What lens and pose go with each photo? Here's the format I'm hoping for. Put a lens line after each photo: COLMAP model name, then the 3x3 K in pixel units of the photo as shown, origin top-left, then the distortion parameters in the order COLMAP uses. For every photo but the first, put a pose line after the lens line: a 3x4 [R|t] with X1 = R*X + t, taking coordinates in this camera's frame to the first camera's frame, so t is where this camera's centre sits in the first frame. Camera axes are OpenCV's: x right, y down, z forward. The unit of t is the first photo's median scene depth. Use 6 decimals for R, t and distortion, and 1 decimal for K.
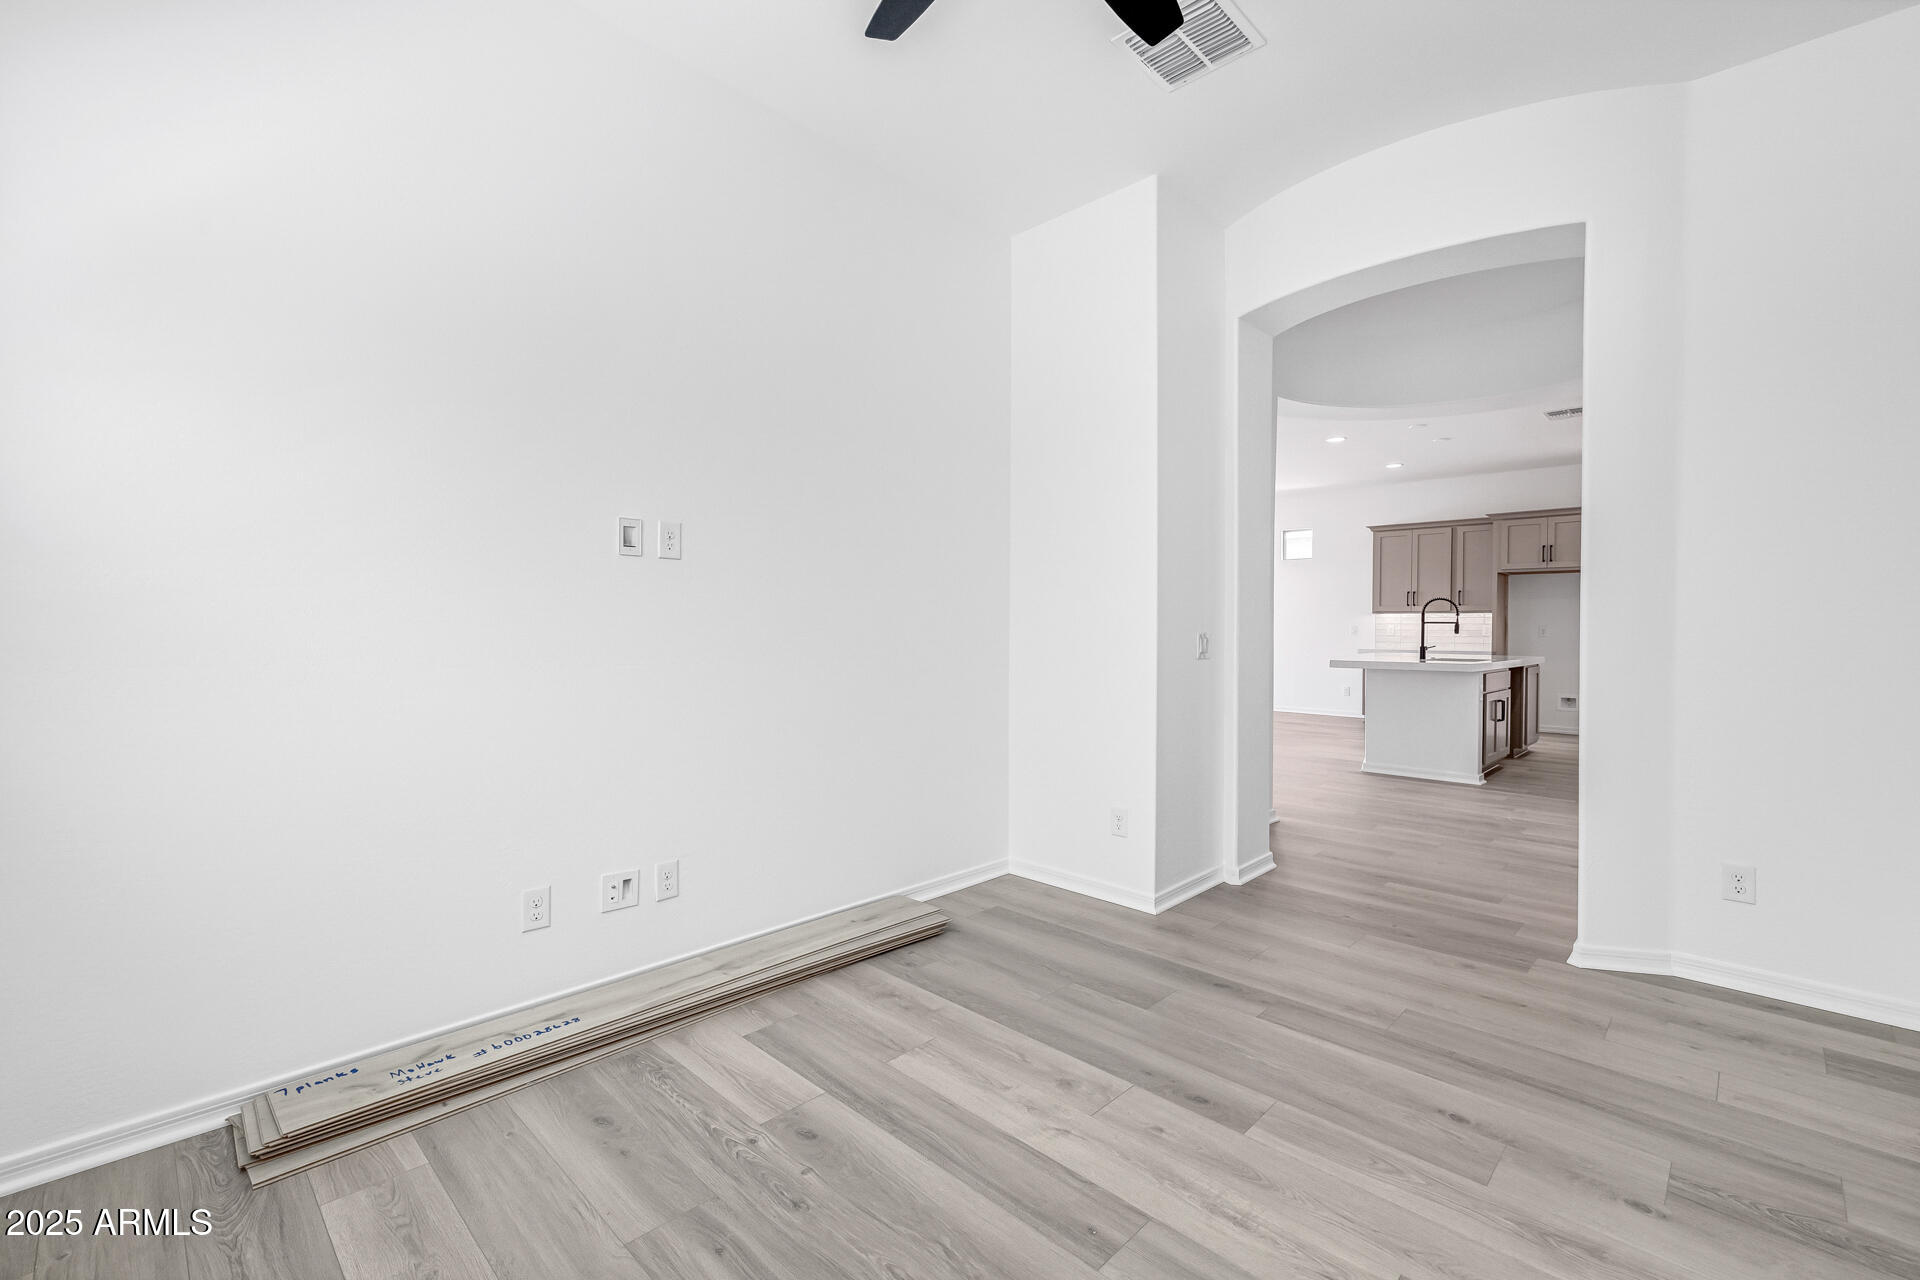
lens RADIAL K [[814.0, 0, 950.3], [0, 814.0, 640.3], [0, 0, 1]] dist [-0.000612, 0.000176]
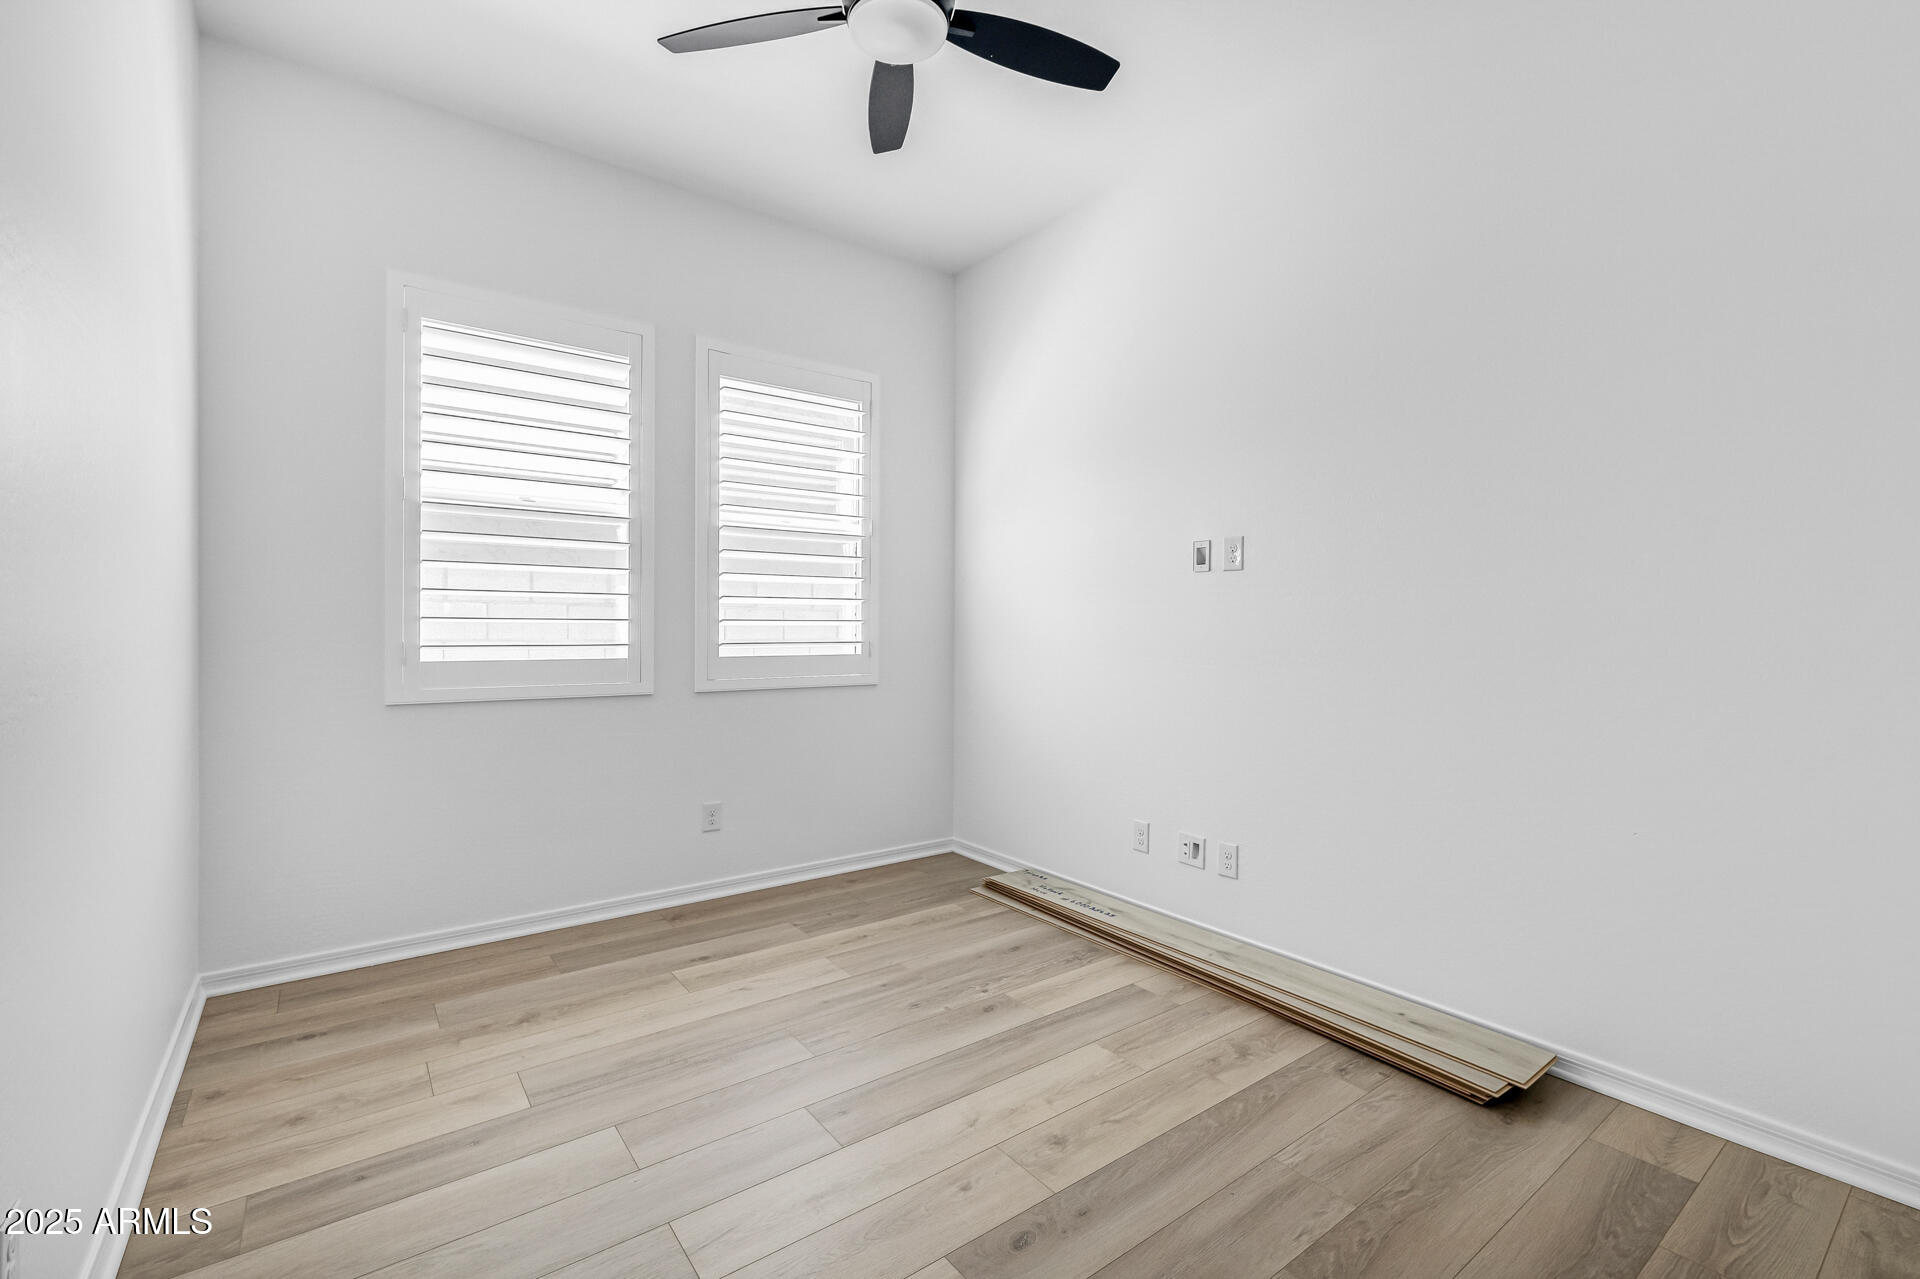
lens RADIAL K [[814.0, 0, 943.8], [0, 814.0, 630.3], [0, 0, 1]] dist [-0.000612, 0.000176]
pose [[-0.142327, -0.005345, -0.989805, 0.911379], [-0.026532, 0.999647, -0.001583, -0.007010], [0.989464, 0.026036, -0.142419, 0.865055]]
